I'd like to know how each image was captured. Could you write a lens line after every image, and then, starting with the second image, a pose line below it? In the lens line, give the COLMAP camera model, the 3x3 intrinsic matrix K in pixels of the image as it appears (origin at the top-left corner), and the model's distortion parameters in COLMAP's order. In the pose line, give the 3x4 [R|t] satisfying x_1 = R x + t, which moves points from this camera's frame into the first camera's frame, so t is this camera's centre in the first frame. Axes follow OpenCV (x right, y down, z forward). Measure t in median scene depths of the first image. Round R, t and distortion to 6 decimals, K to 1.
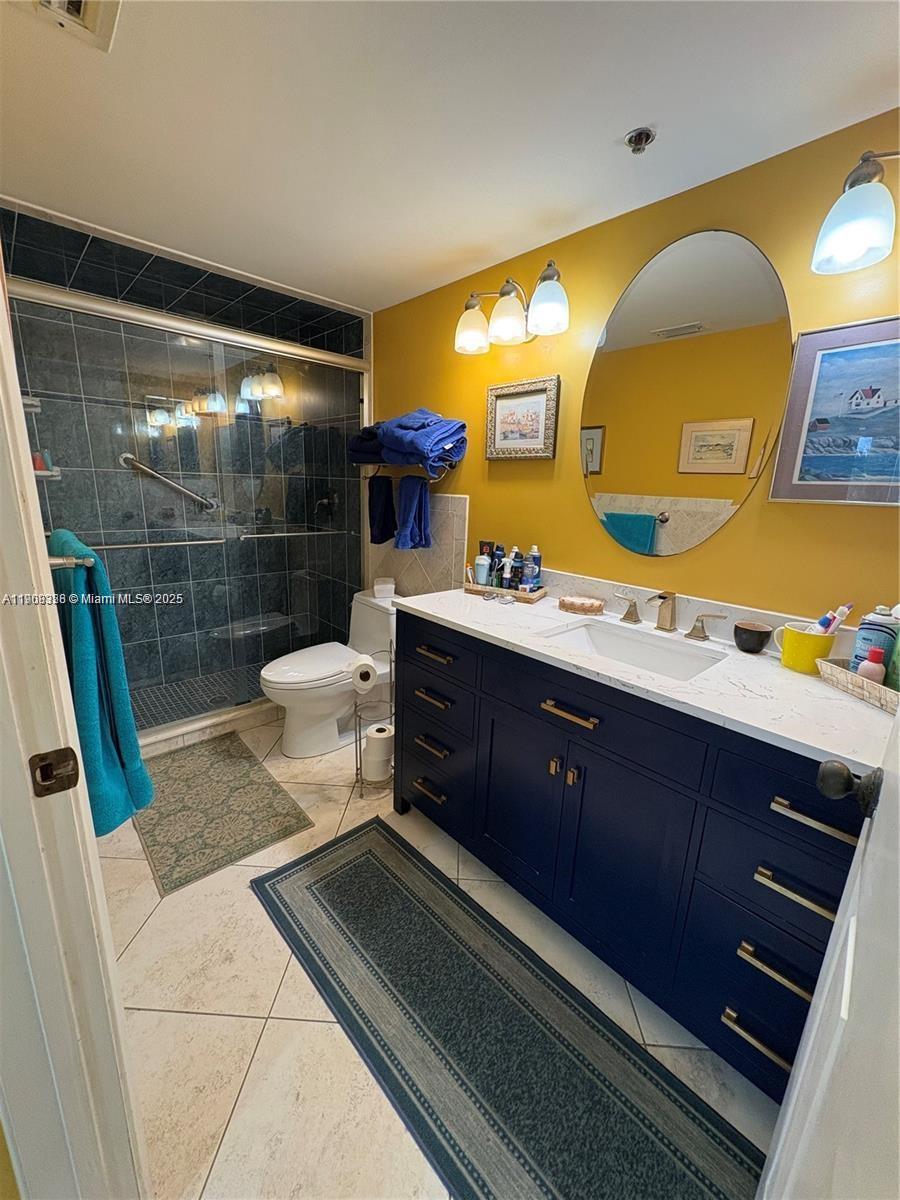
lens RADIAL K [[477.9, 0, 449.2], [0, 477.9, 601.2], [0, 0, 1]] dist [0.000821, -0.000283]
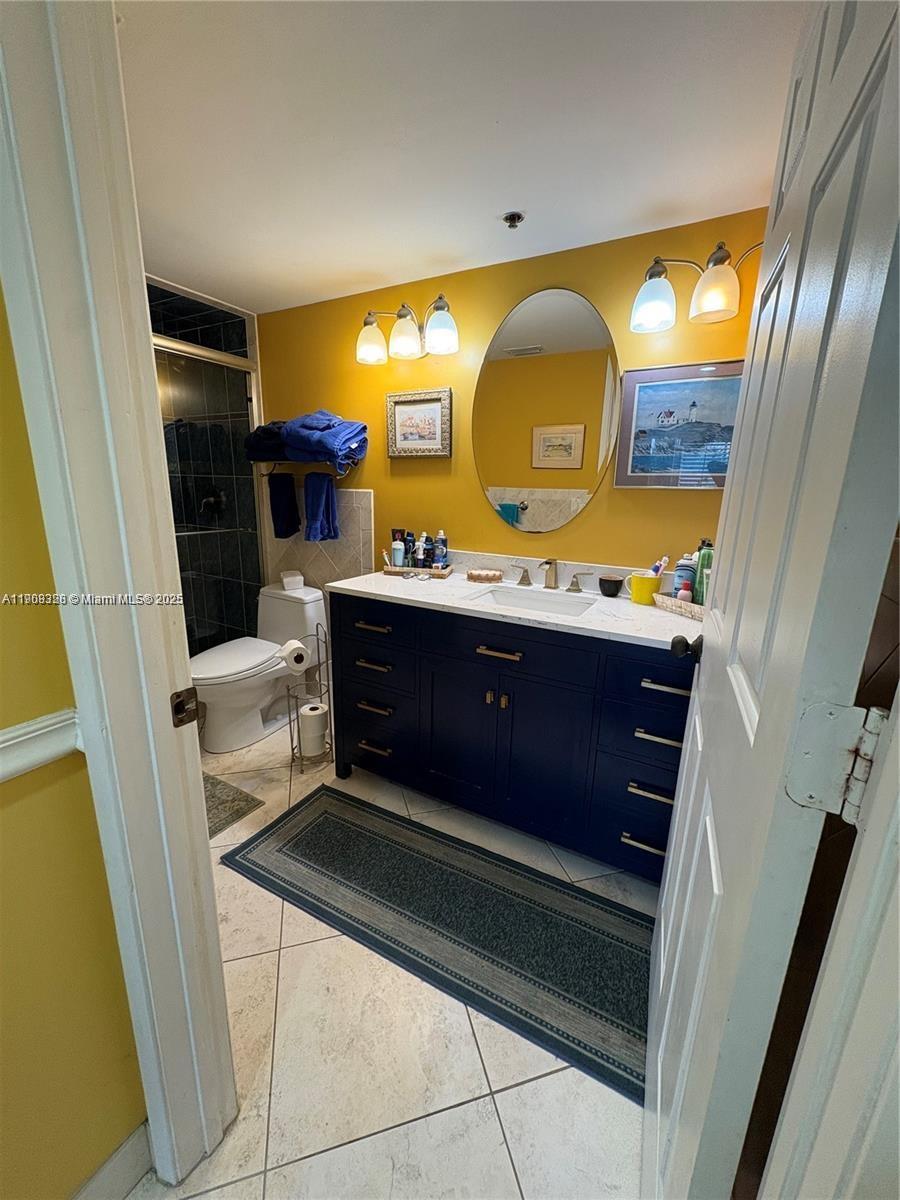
lens RADIAL K [[477.9, 0, 449.9], [0, 477.9, 601.4], [0, 0, 1]] dist [0.000821, -0.000283]
pose [[0.951058, -0.089303, 0.295828, -0.193645], [0.087153, 0.995985, 0.020475, 0.042983], [-0.296469, 0.006309, 0.955022, -0.162259]]
